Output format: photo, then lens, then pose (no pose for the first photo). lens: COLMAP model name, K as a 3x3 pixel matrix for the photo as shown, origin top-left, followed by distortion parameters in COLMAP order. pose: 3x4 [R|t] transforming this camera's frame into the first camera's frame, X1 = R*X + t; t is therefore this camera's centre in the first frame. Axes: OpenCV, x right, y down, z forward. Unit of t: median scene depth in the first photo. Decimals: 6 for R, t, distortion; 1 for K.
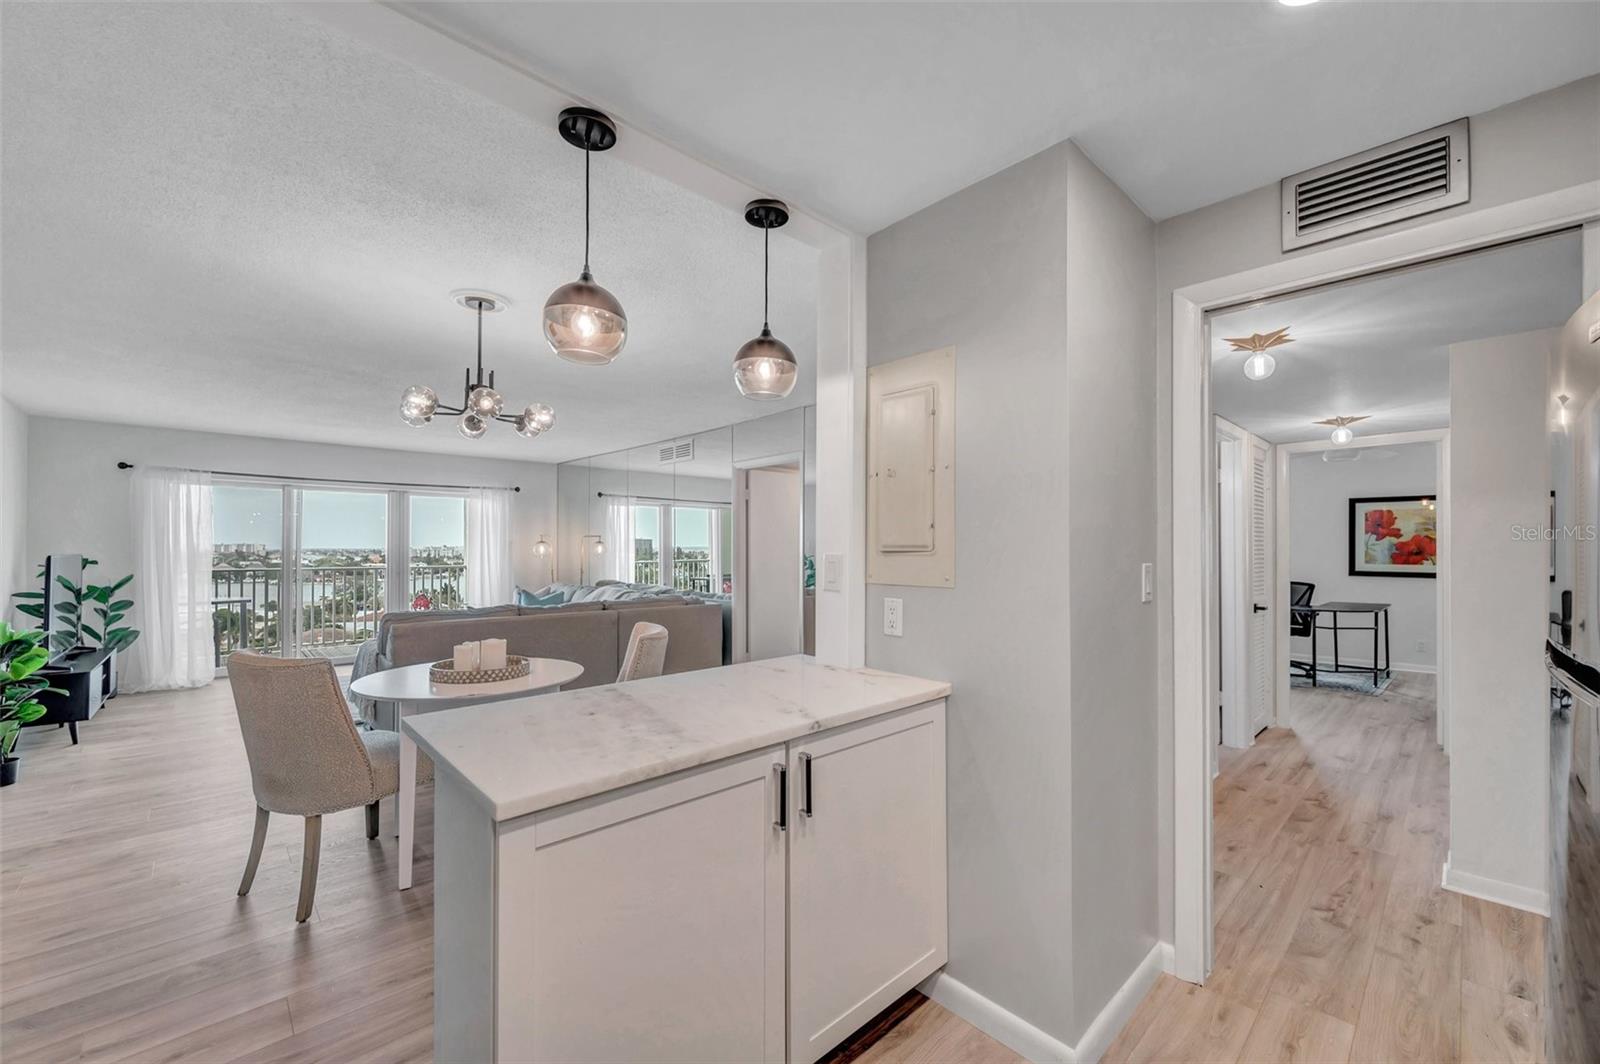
lens RADIAL K [[644.2, 0, 797.8], [0, 644.2, 545.3], [0, 0, 1]] dist [-0.001594, 0.001333]
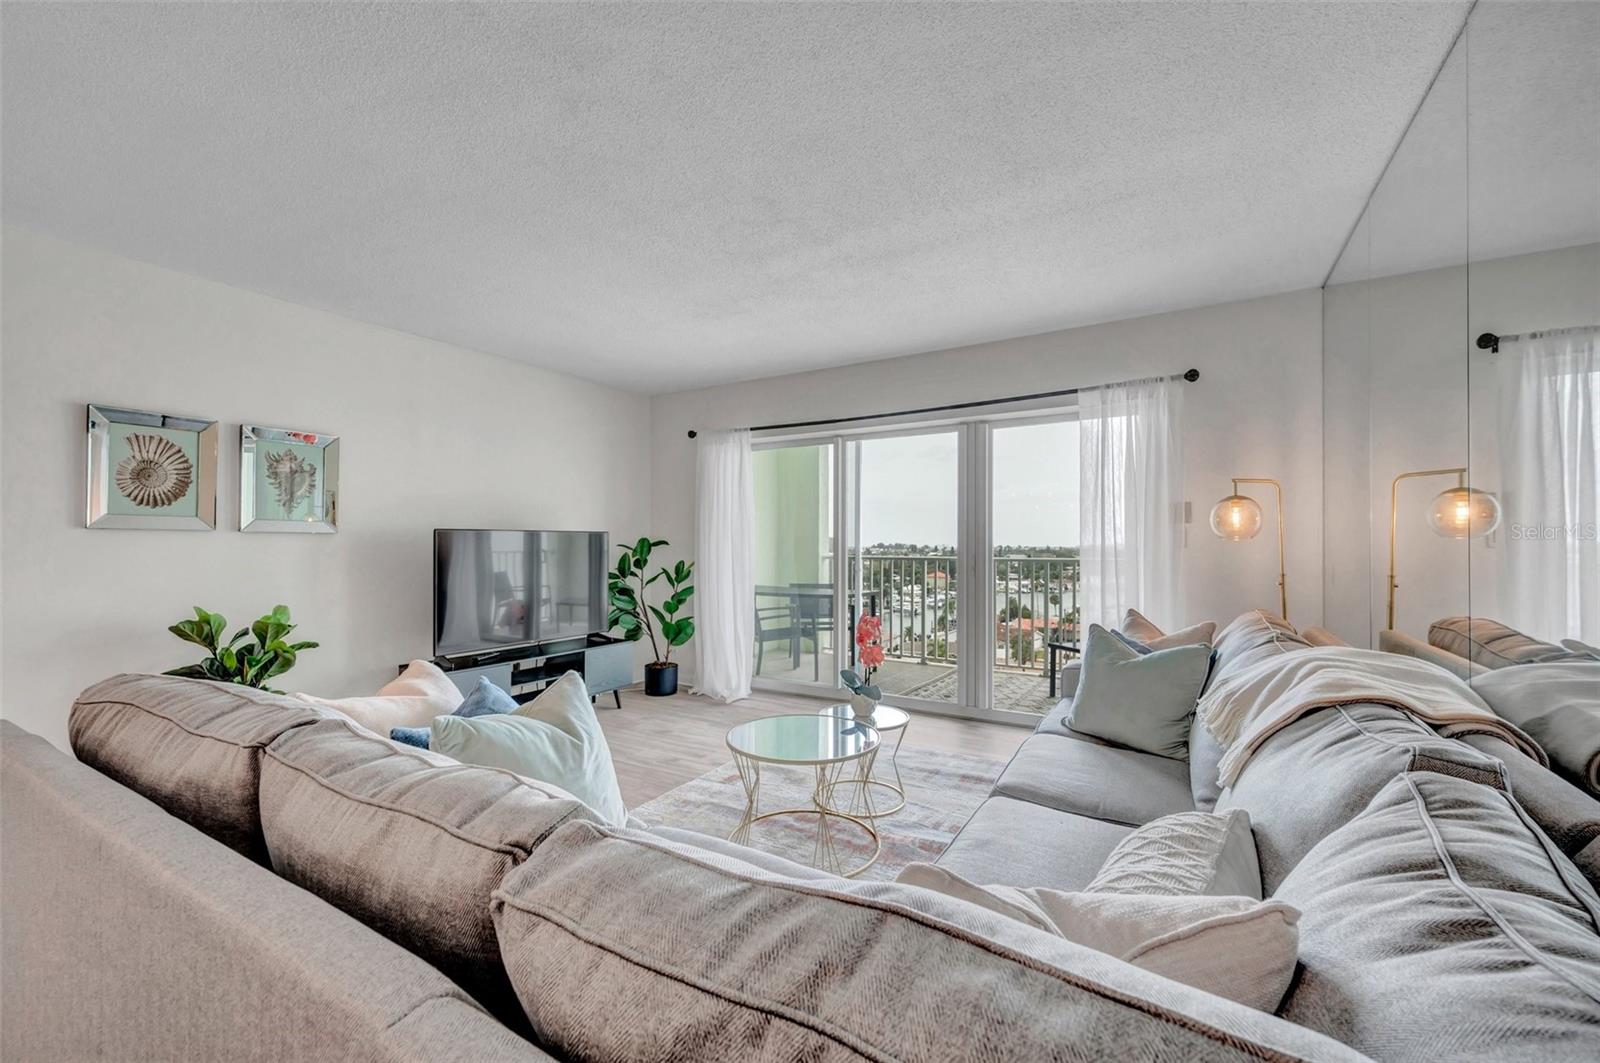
lens RADIAL K [[644.2, 0, 805.4], [0, 644.2, 540.2], [0, 0, 1]] dist [-0.001594, 0.001333]
pose [[0.280055, -0.006154, -0.959964, -0.156050], [0.003507, 0.999979, -0.005388, 0.028088], [0.959978, -0.001858, 0.280071, 0.930175]]
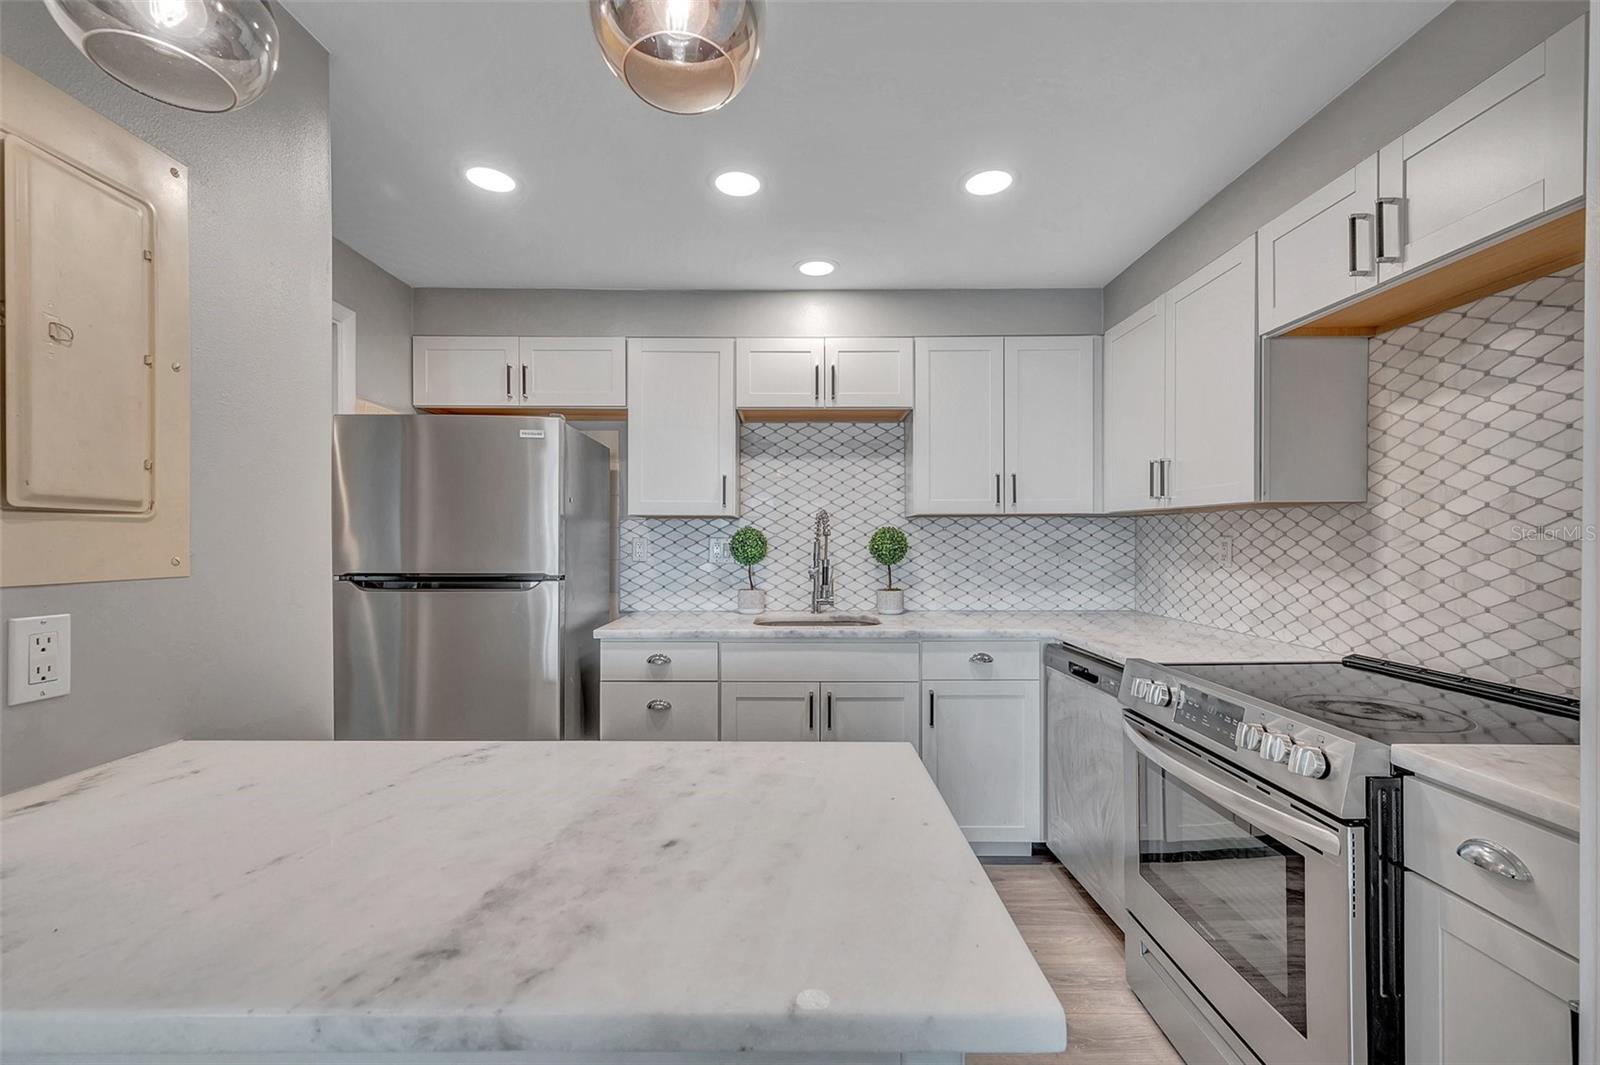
lens RADIAL K [[644.2, 0, 798.7], [0, 644.2, 546.7], [0, 0, 1]] dist [-0.001594, 0.001333]
pose [[-0.734470, -0.008789, 0.678584, -0.189988], [-0.005375, 0.999960, 0.007134, 0.010317], [-0.678620, 0.001593, -0.734488, 0.344338]]
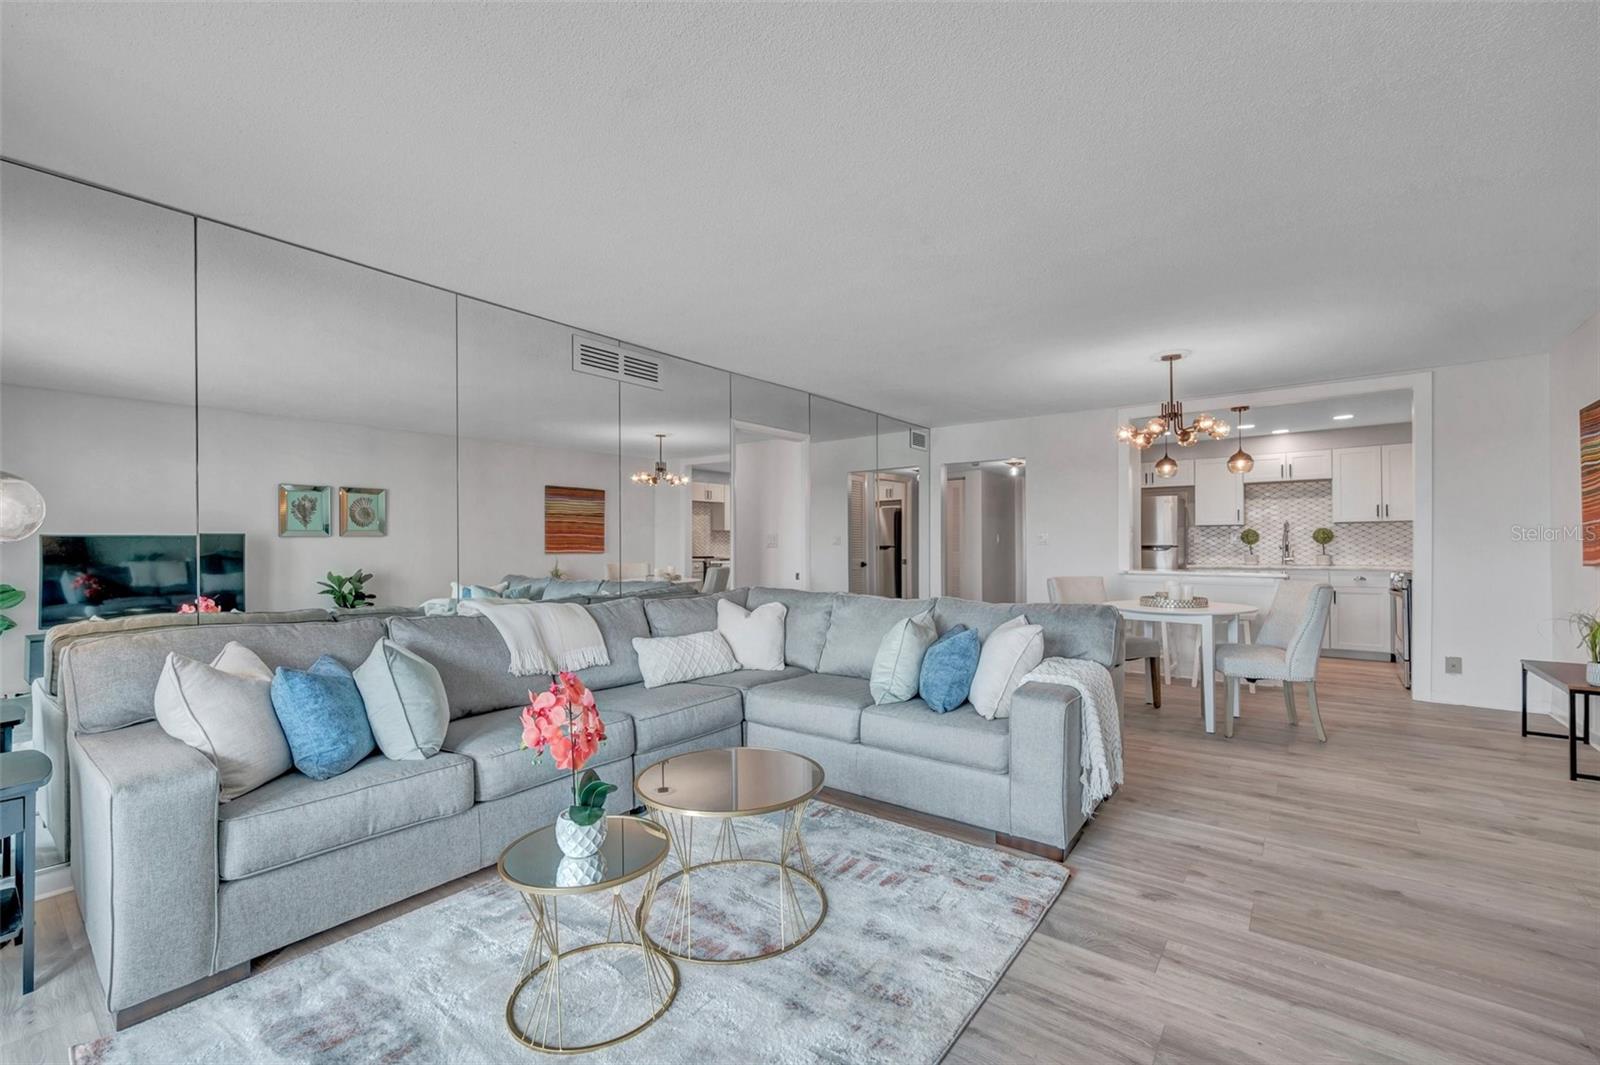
lens RADIAL K [[689.1, 0, 795.7], [0, 689.1, 544.9], [0, 0, 1]] dist [-0.001962, -0.001122]
pose [[-0.153751, -0.001238, 0.988109, -1.015973], [-0.002572, 0.999996, 0.000853, 0.031067], [-0.988106, -0.002411, -0.153754, 1.087632]]
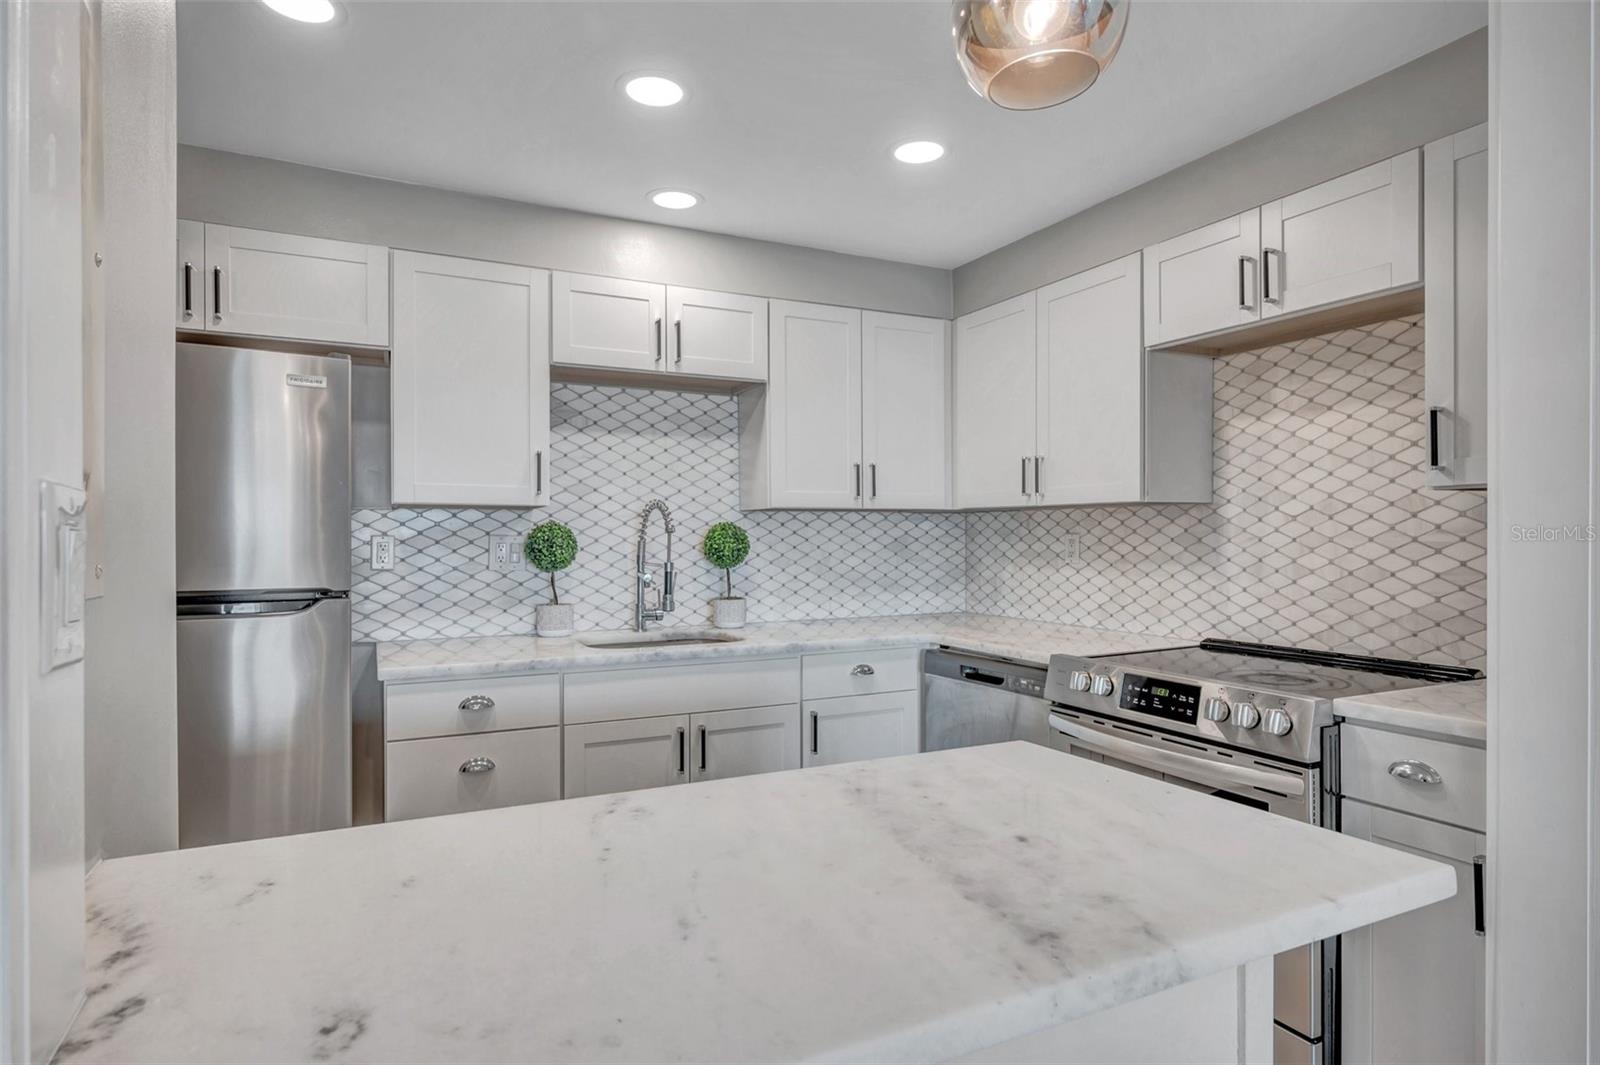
lens RADIAL K [[846.6, 0, 789.1], [0, 846.6, 543.9], [0, 0, 1]] dist [-0.000911, -0.001975]
pose [[-0.956684, -0.001087, 0.291125, -0.090237], [-0.000892, 0.999999, 0.000803, 0.011678], [-0.291126, 0.000509, -0.956685, 0.441771]]
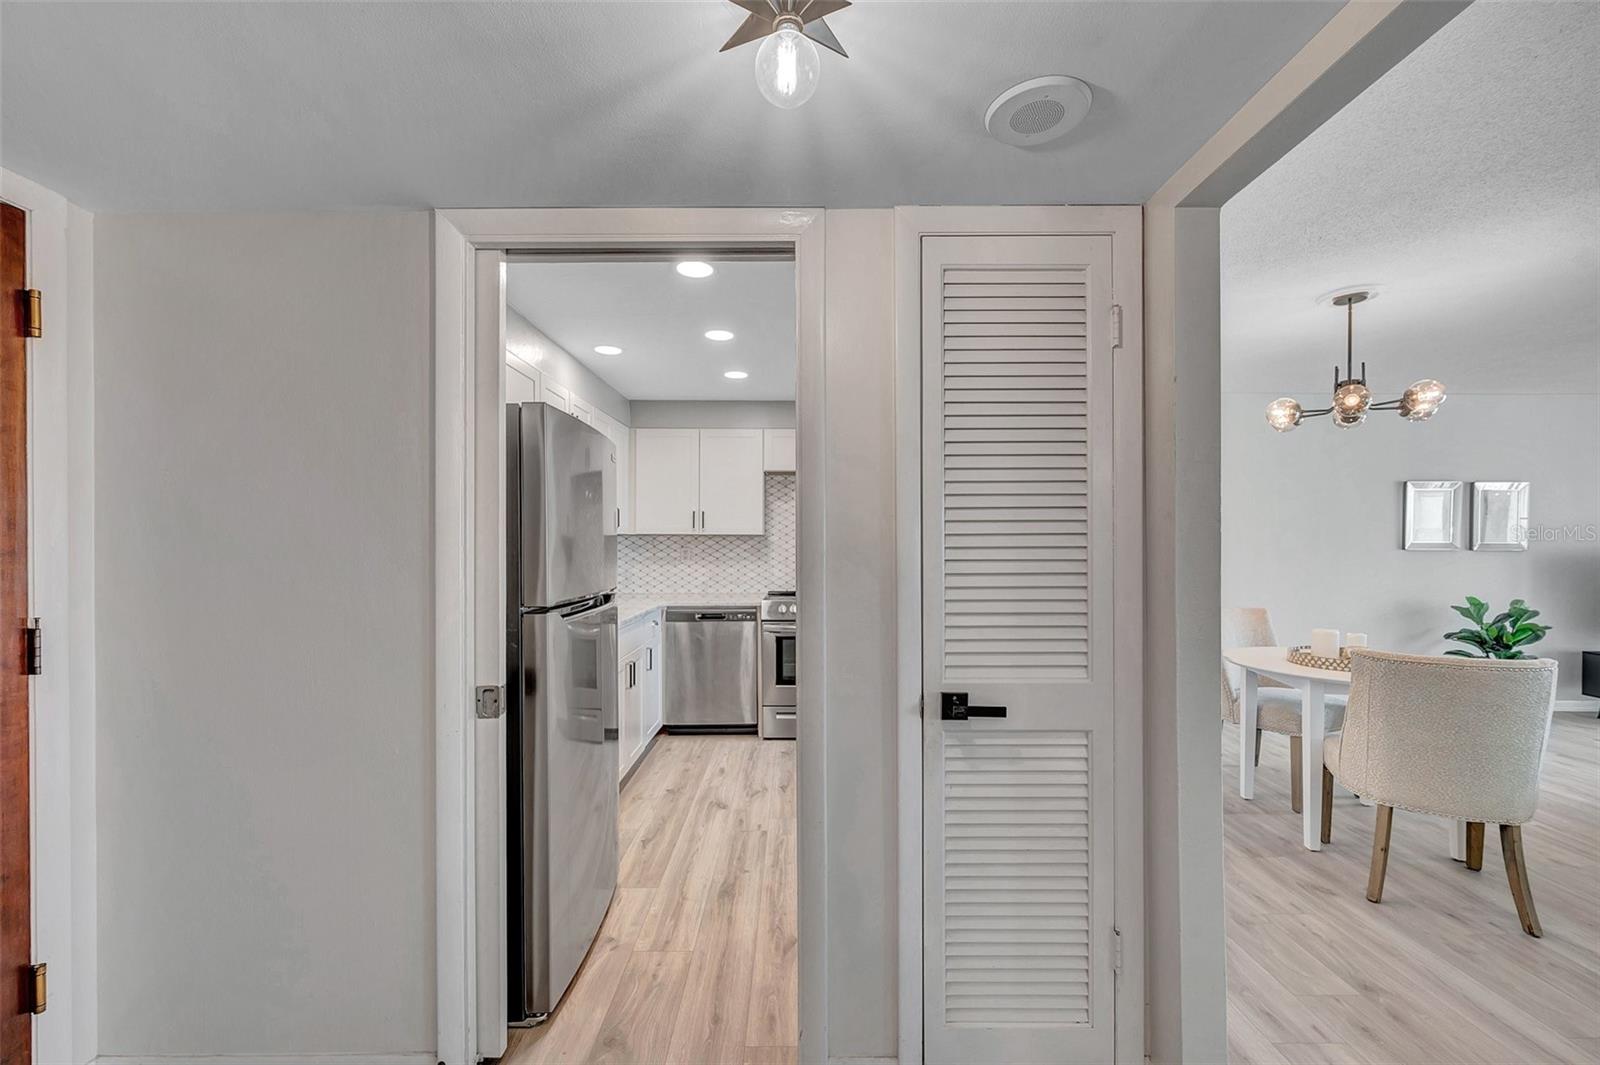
lens RADIAL K [[644.2, 0, 794.0], [0, 644.2, 543.5], [0, 0, 1]] dist [-0.001594, 0.001333]
pose [[-0.683602, 0.002147, -0.729852, 0.434300], [0.006543, 0.999974, -0.003187, 0.003087], [0.729826, -0.006954, -0.683598, 0.542406]]
